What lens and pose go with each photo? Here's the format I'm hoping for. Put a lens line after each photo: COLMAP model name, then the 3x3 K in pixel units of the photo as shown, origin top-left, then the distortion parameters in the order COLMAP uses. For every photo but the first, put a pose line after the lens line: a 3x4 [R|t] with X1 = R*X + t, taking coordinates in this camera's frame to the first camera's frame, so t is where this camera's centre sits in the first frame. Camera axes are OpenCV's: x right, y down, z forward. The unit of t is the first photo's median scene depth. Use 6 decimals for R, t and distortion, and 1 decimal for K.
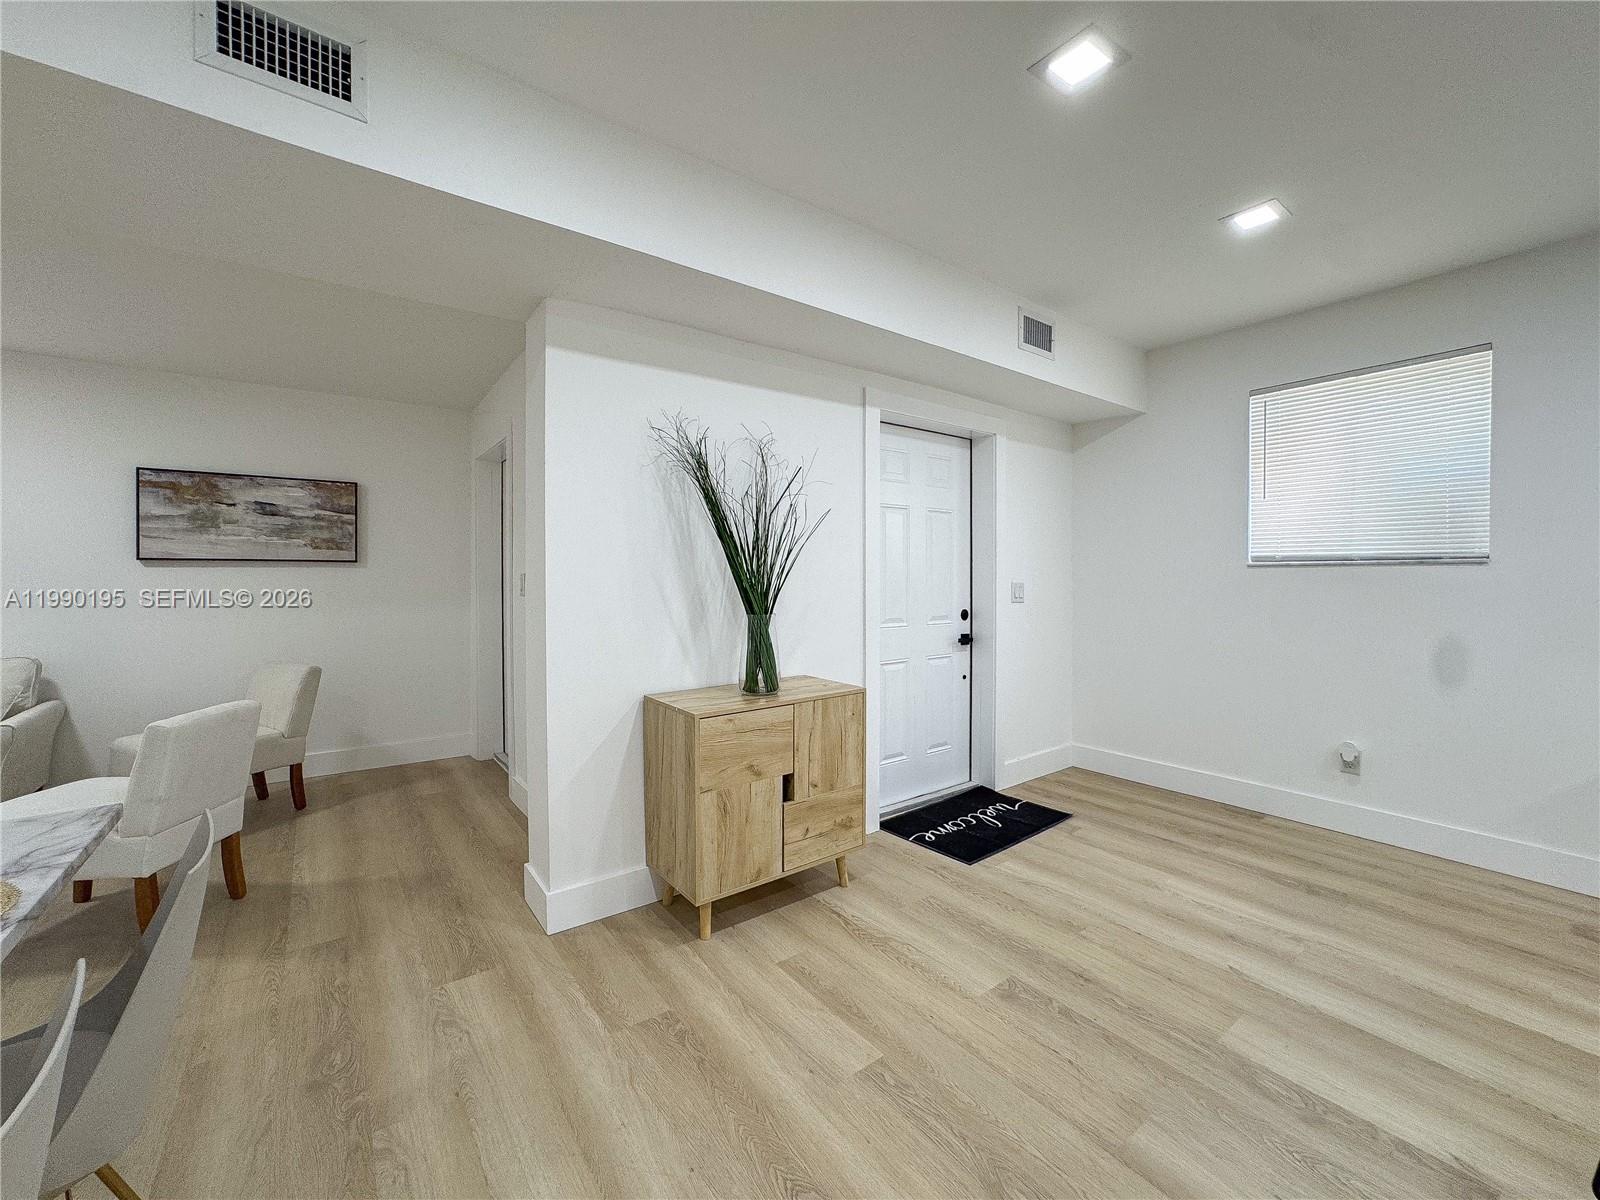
lens RADIAL K [[669.8, 0, 800.1], [0, 669.8, 582.5], [0, 0, 1]] dist [-0.036906, 0.017452]
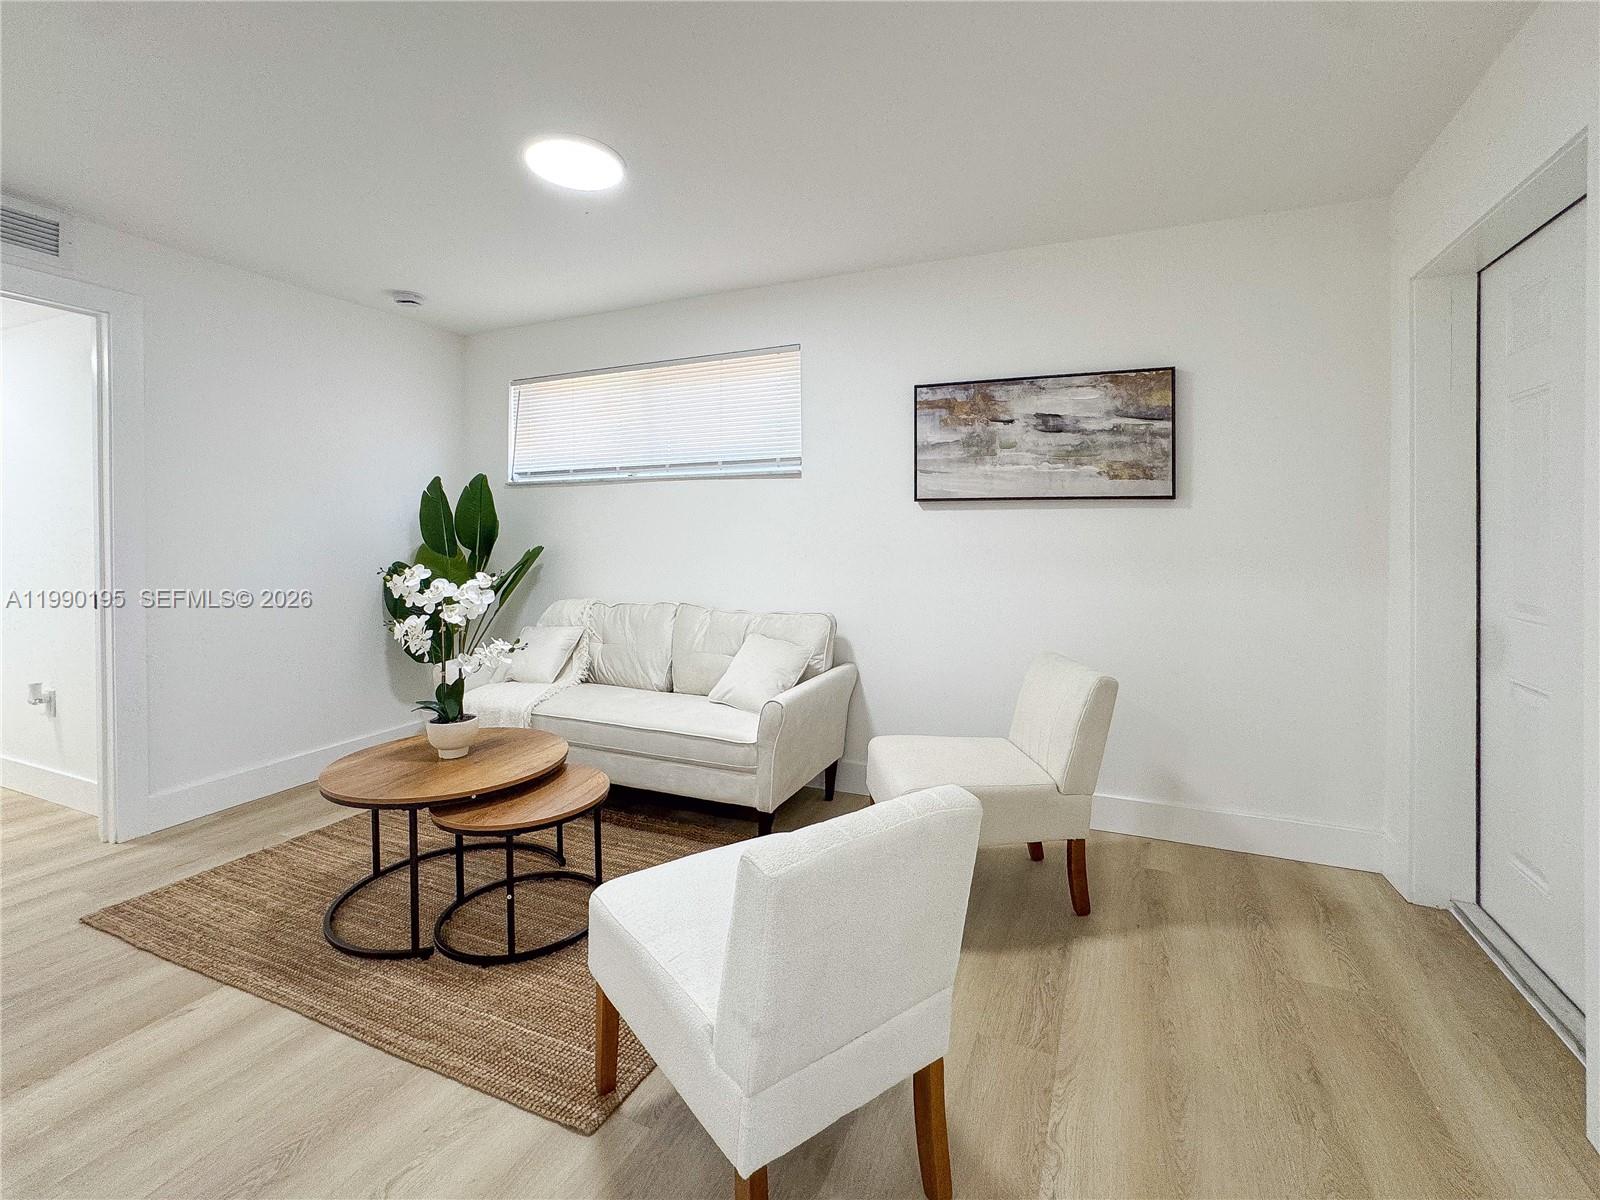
lens RADIAL K [[691.4, 0, 803.5], [0, 691.4, 522.4], [0, 0, 1]] dist [-0.036737, 0.017821]
pose [[0.475960, -0.003220, -0.879461, -0.320399], [-0.006628, 0.999952, -0.007248, -0.001701], [0.879442, 0.009279, 0.475915, 0.459847]]
